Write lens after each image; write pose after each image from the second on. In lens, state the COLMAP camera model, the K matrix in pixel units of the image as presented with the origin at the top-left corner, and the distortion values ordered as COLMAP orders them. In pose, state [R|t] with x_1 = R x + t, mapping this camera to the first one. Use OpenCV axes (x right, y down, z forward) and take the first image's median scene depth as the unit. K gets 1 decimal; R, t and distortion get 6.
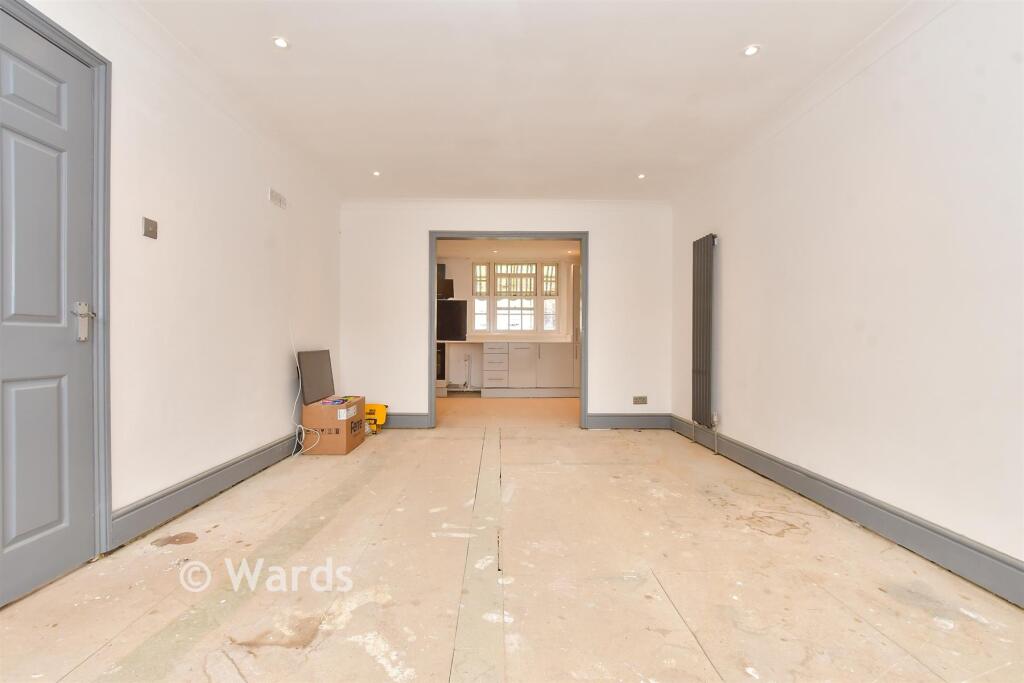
lens RADIAL K [[447.4, 0, 512.0], [0, 447.4, 341.5], [0, 0, 1]] dist [-0.000097, 0.000005]
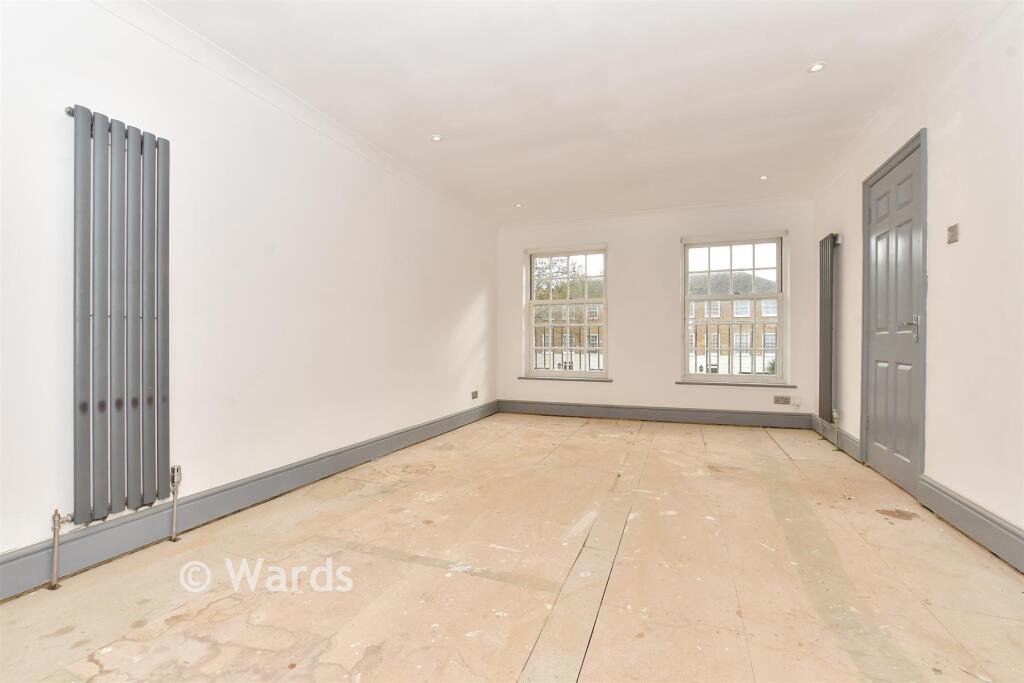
lens RADIAL K [[447.4, 0, 512.0], [0, 447.4, 341.5], [0, 0, 1]] dist [-0.000097, 0.000005]
pose [[-0.922026, -0.007221, 0.387062, -0.237588], [-0.005669, 0.999971, 0.005152, -0.002799], [-0.387088, 0.002556, -0.922039, 2.132232]]
